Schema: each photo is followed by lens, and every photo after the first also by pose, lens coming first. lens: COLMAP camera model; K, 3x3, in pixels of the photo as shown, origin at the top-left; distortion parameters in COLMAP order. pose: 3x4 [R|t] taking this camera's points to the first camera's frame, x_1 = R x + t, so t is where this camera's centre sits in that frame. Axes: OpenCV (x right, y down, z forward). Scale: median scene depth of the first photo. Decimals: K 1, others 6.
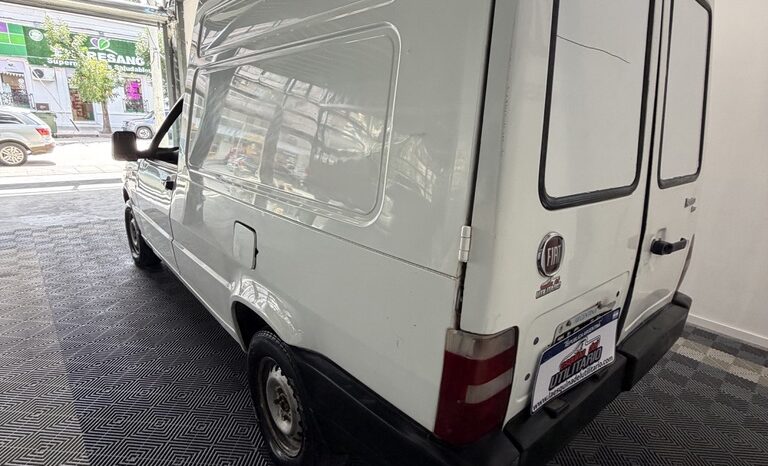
lens RADIAL K [[410.3, 0, 384.0], [0, 410.3, 233.0], [0, 0, 1]] dist [-0.000284, -0.000723]
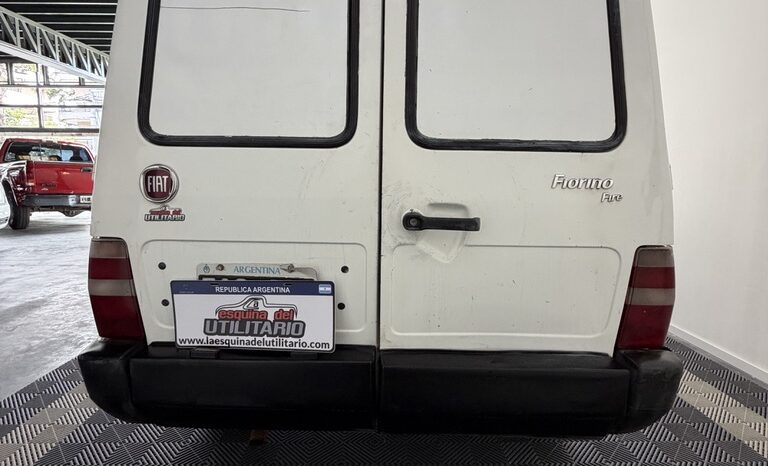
lens RADIAL K [[410.3, 0, 384.0], [0, 410.3, 233.0], [0, 0, 1]] dist [-0.000284, -0.000723]
pose [[0.752359, 0.050002, -0.656853, 0.076472], [-0.154809, 0.982611, -0.102518, 0.009689], [0.640305, 0.178817, 0.747017, 0.026515]]
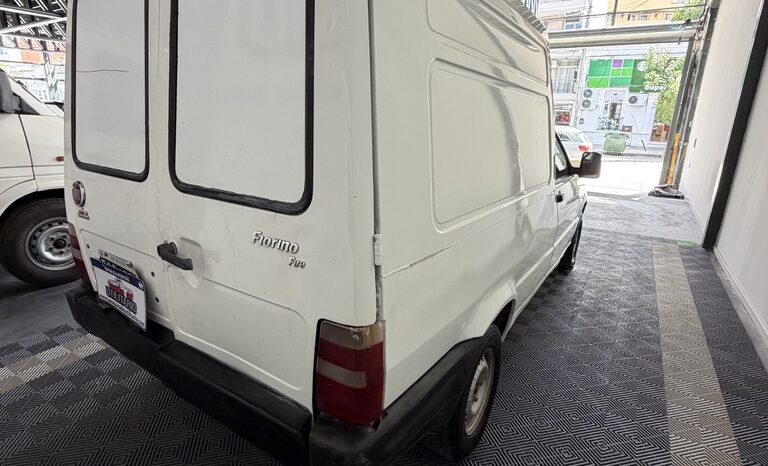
lens RADIAL K [[410.3, 0, 384.0], [0, 410.3, 233.0], [0, 0, 1]] dist [-0.000284, -0.000723]
pose [[0.279677, 0.229183, -0.932339, 0.114456], [-0.276792, 0.949107, 0.150274, -0.020005], [0.919330, 0.216036, 0.328879, 0.078374]]
